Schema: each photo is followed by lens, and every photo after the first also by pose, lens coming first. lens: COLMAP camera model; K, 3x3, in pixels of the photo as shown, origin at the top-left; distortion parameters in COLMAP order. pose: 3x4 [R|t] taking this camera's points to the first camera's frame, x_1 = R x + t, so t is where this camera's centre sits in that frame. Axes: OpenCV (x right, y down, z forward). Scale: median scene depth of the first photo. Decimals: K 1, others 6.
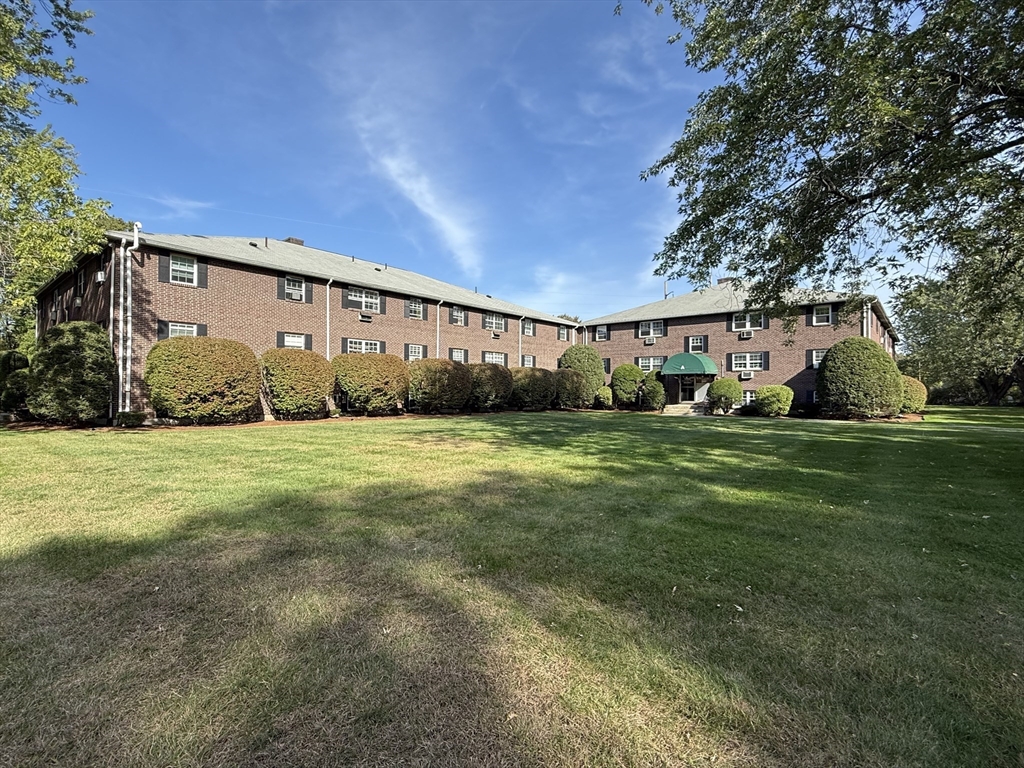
lens RADIAL K [[427.5, 0, 519.7], [0, 427.5, 385.1], [0, 0, 1]] dist [-0.000430, 0.000019]
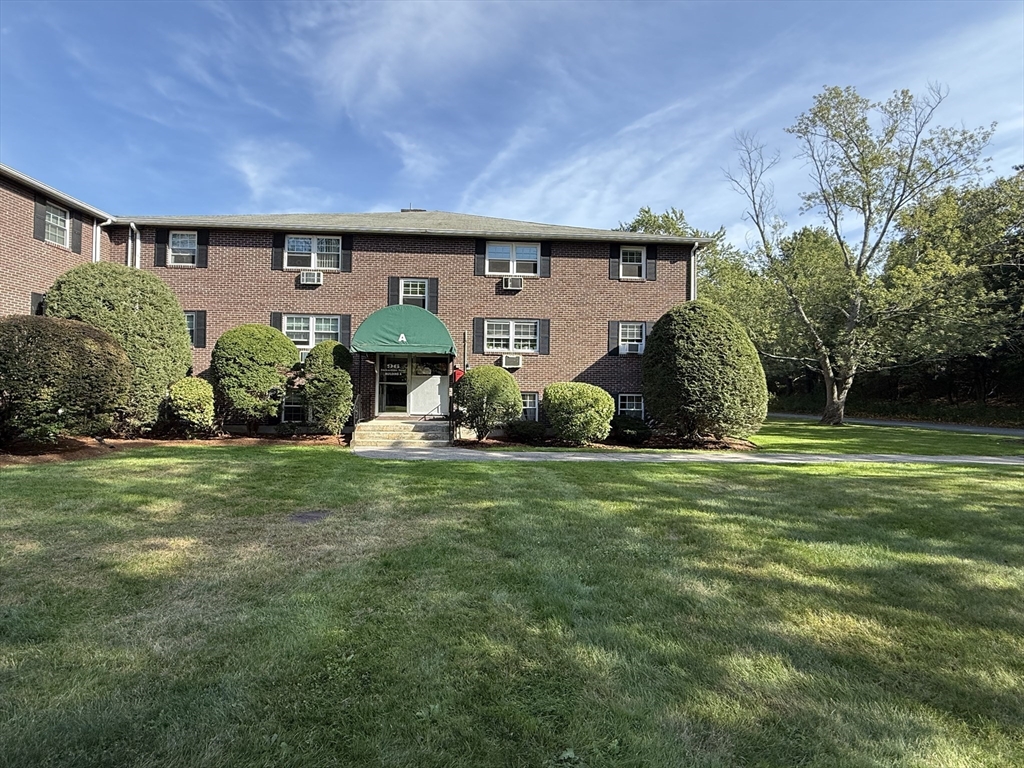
lens RADIAL K [[508.8, 0, 512.0], [0, 508.8, 384.0], [0, 0, 1]] dist [0.002295, 0.000775]
pose [[0.709623, 0.017168, 0.704372, 0.082972], [-0.020752, 0.999779, -0.003461, 0.004924], [-0.704275, -0.012162, 0.709823, 0.485896]]
